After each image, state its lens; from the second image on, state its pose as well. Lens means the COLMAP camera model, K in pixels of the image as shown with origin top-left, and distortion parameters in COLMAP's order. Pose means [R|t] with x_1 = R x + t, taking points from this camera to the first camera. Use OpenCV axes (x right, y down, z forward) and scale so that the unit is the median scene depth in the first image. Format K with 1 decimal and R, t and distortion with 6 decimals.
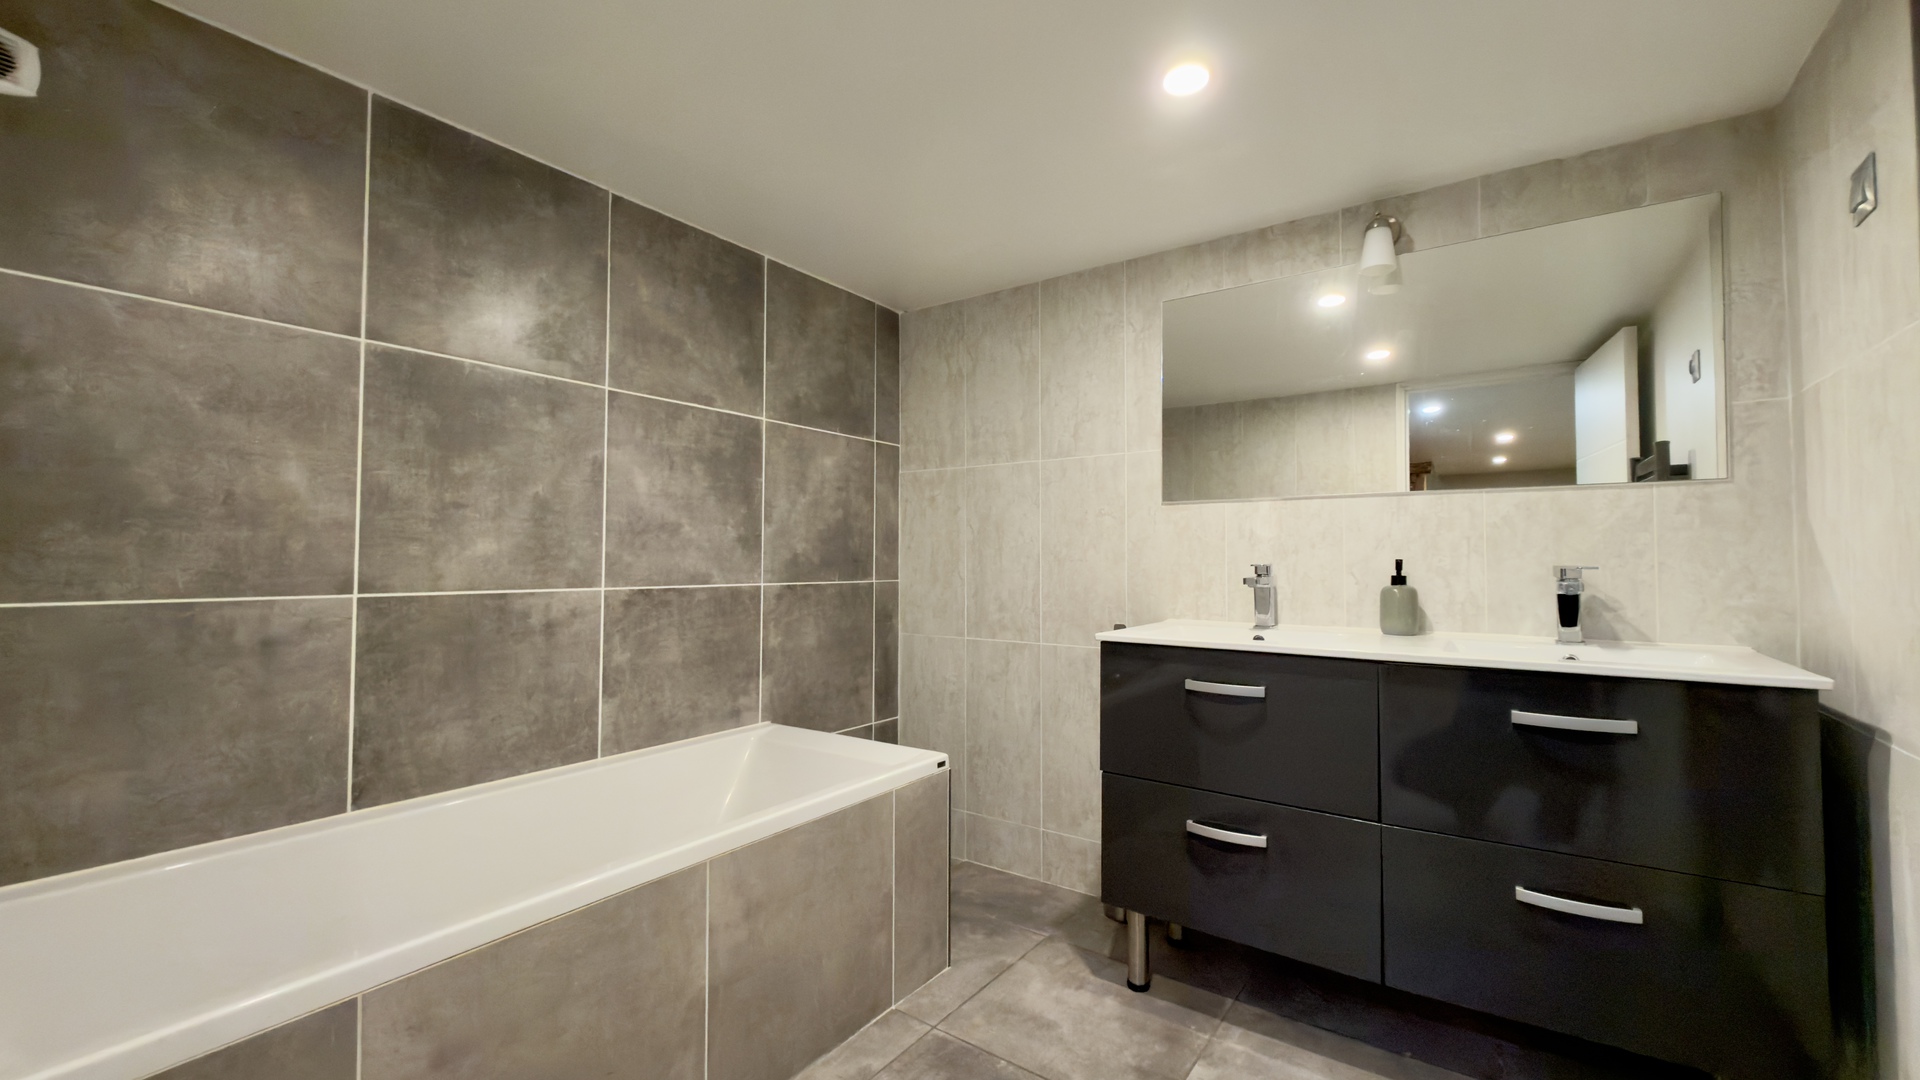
lens RADIAL K [[766.6, 0, 959.2], [0, 766.6, 538.1], [0, 0, 1]] dist [0.000735, 0.000045]
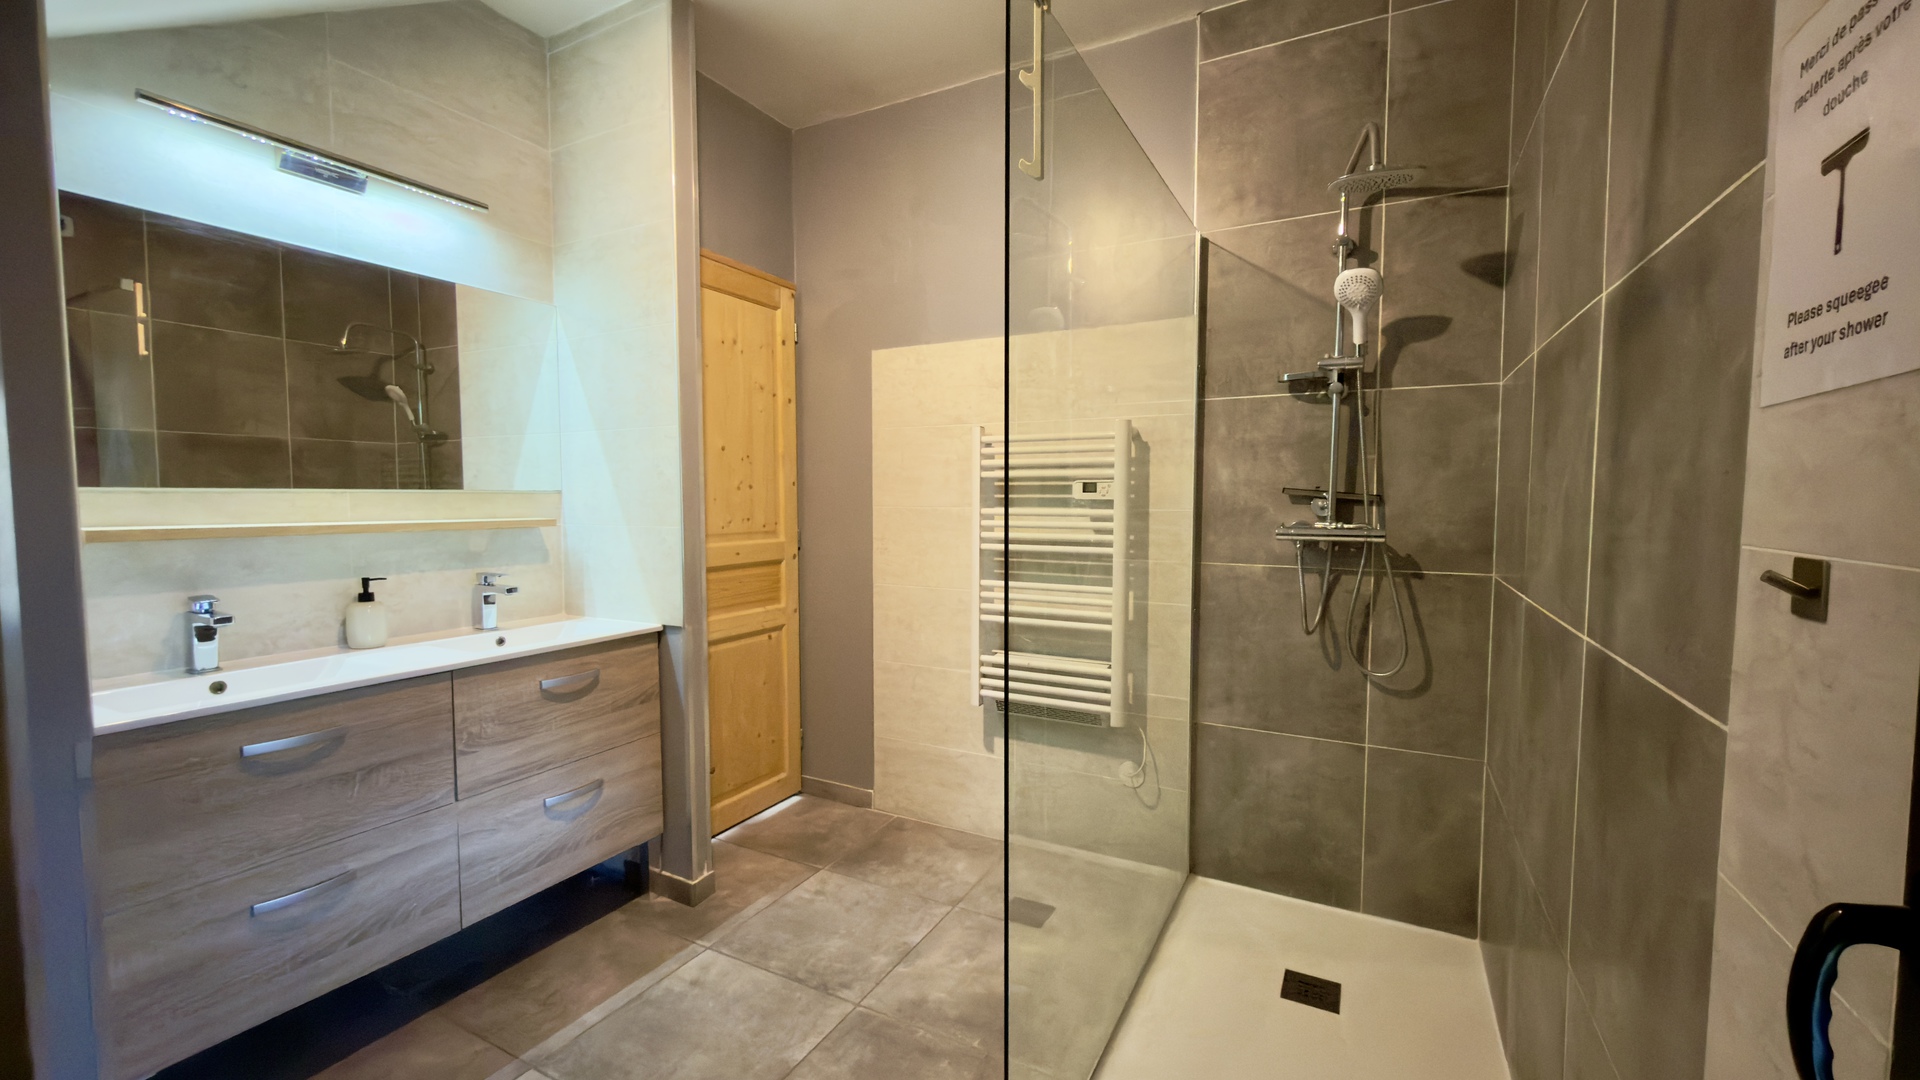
lens RADIAL K [[766.6, 0, 961.3], [0, 766.6, 543.9], [0, 0, 1]] dist [0.000735, 0.000045]
pose [[0.126274, 0.052921, -0.990583, 0.670005], [0.024636, 0.998101, 0.056463, -0.040426], [0.991689, -0.031534, 0.124731, 0.436477]]
